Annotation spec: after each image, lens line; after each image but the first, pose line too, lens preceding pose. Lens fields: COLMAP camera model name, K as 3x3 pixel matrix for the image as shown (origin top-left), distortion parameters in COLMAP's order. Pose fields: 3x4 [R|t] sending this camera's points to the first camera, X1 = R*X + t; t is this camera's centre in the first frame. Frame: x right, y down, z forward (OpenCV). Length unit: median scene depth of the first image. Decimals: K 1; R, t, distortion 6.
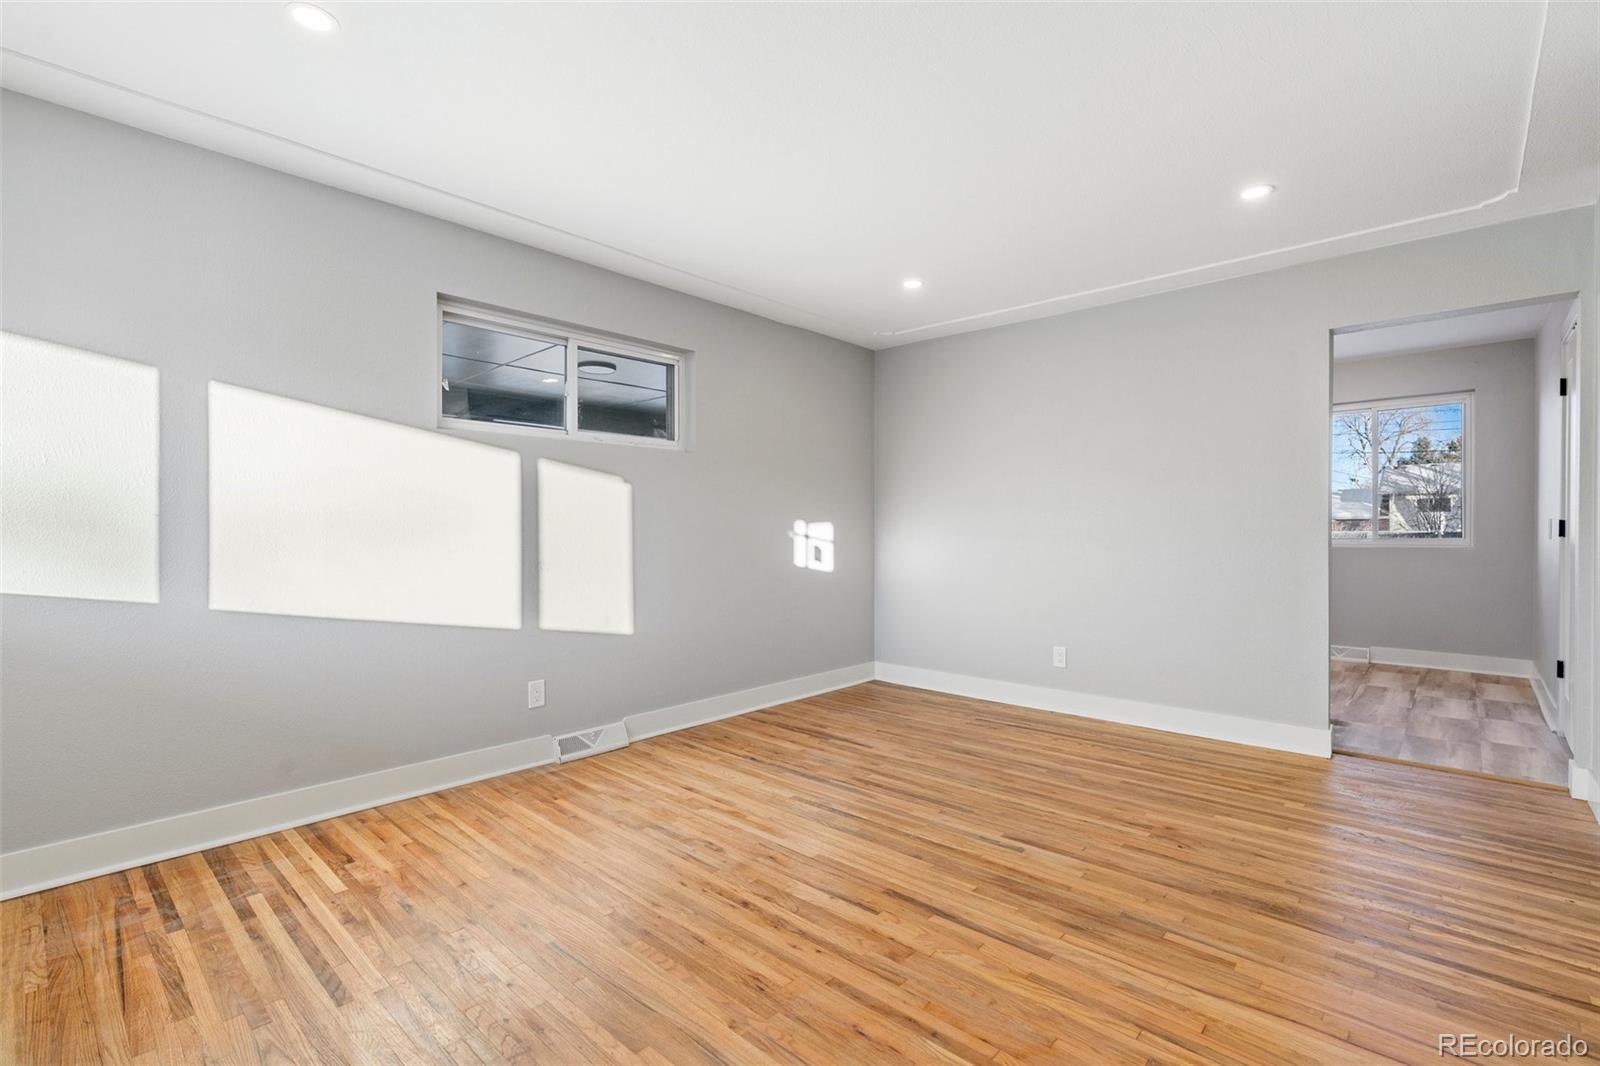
lens RADIAL K [[727.8, 0, 803.1], [0, 727.8, 532.0], [0, 0, 1]] dist [-0.006071, -0.000531]
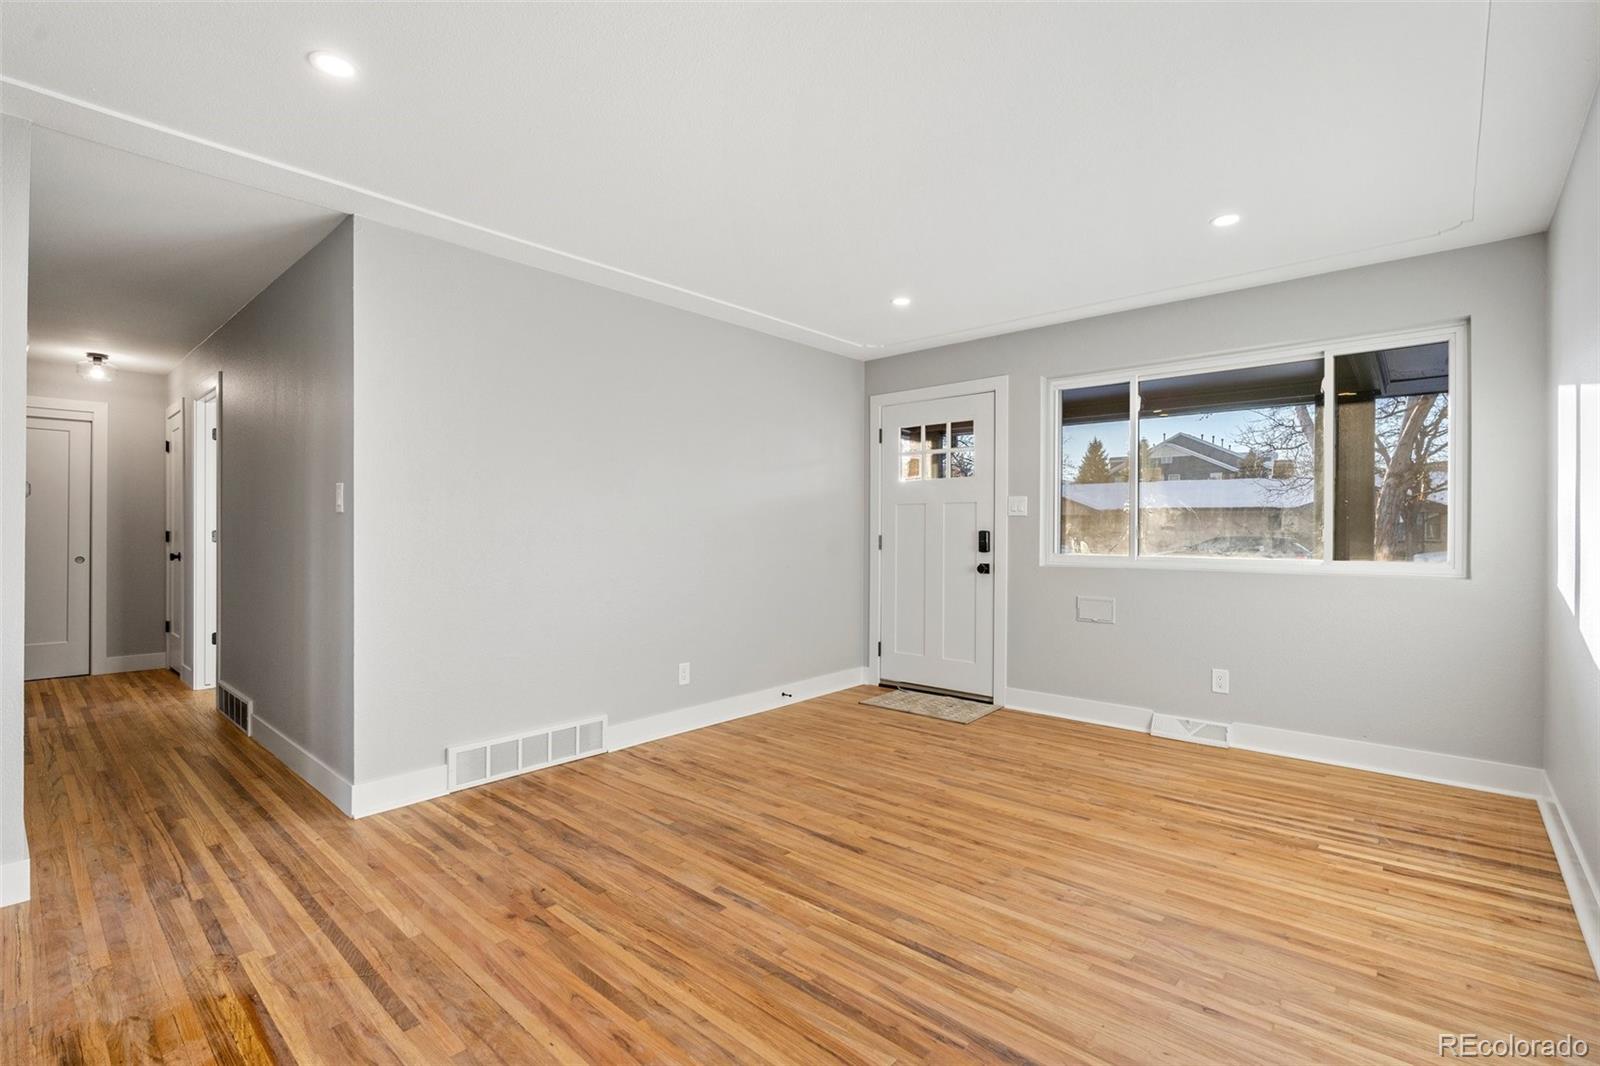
lens RADIAL K [[727.8, 0, 799.4], [0, 727.8, 528.2], [0, 0, 1]] dist [-0.006071, -0.000531]
pose [[-0.999946, 0.000129, -0.010345, 0.222485], [0.000149, 0.999998, -0.001947, -0.025497], [0.010344, -0.001948, -0.999945, 2.097765]]
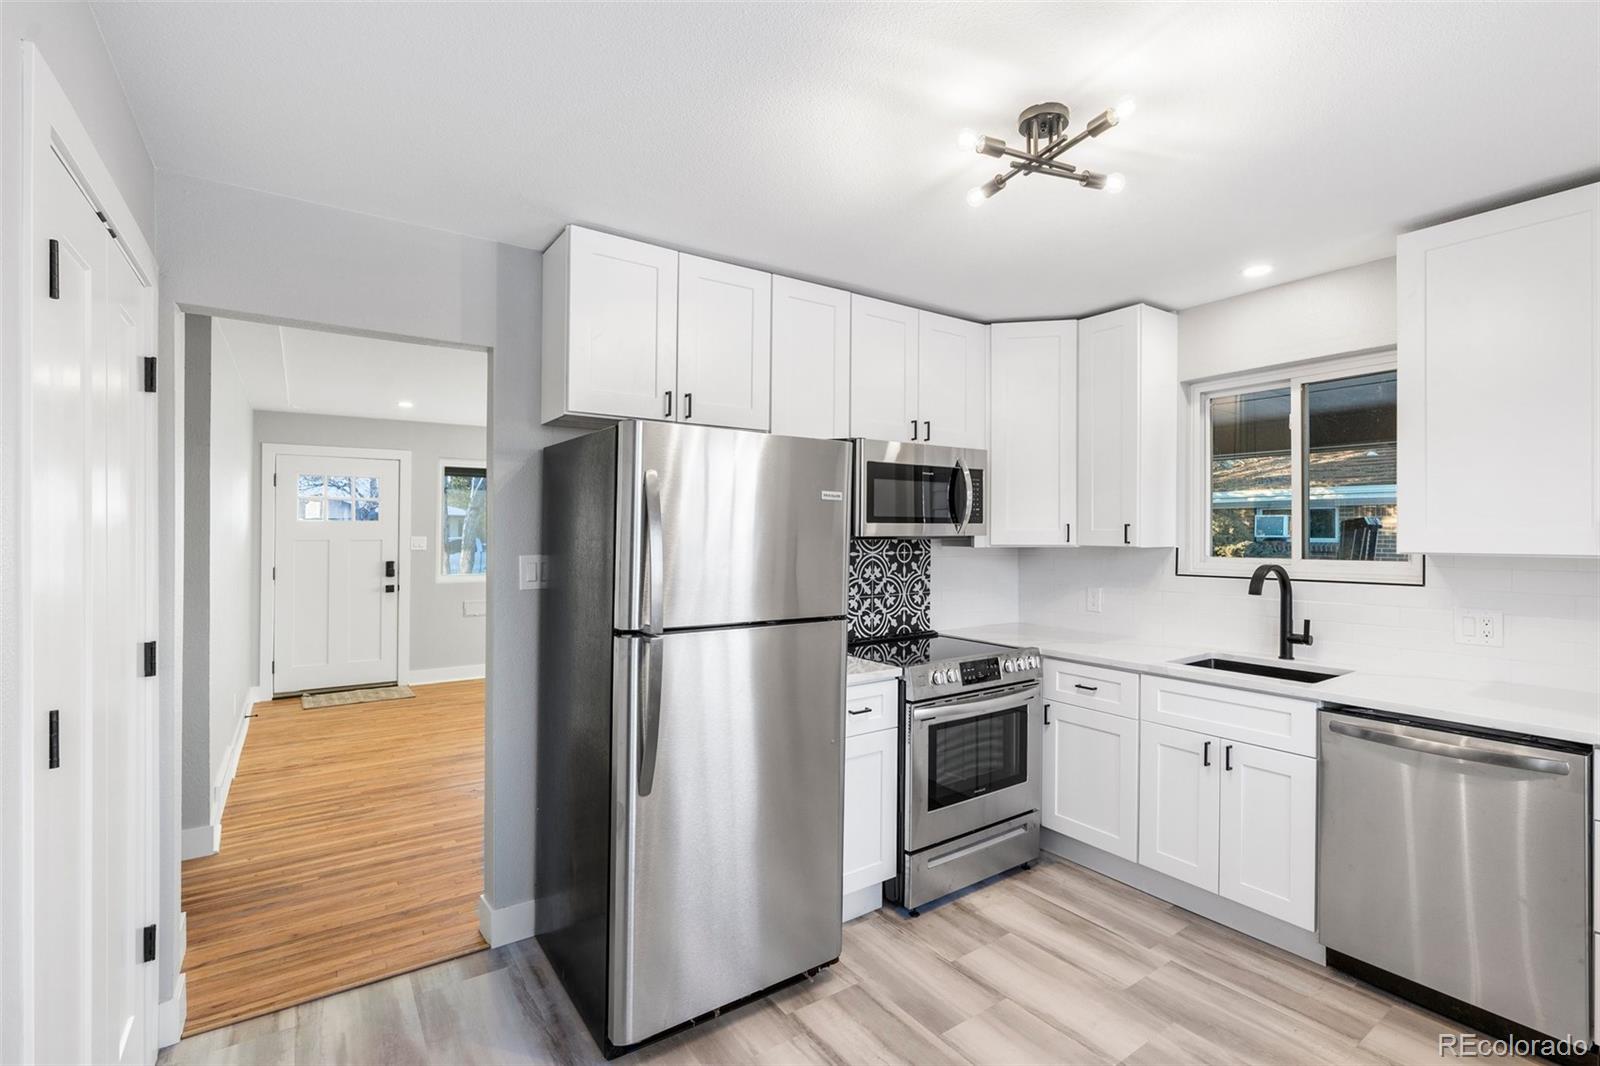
lens RADIAL K [[727.8, 0, 807.0], [0, 727.8, 528.5], [0, 0, 1]] dist [-0.006071, -0.000531]
pose [[-0.223300, -0.001351, -0.974749, 2.081311], [-0.003824, 0.999993, -0.000510, -0.154281], [0.974742, 0.003614, -0.223304, 2.251115]]
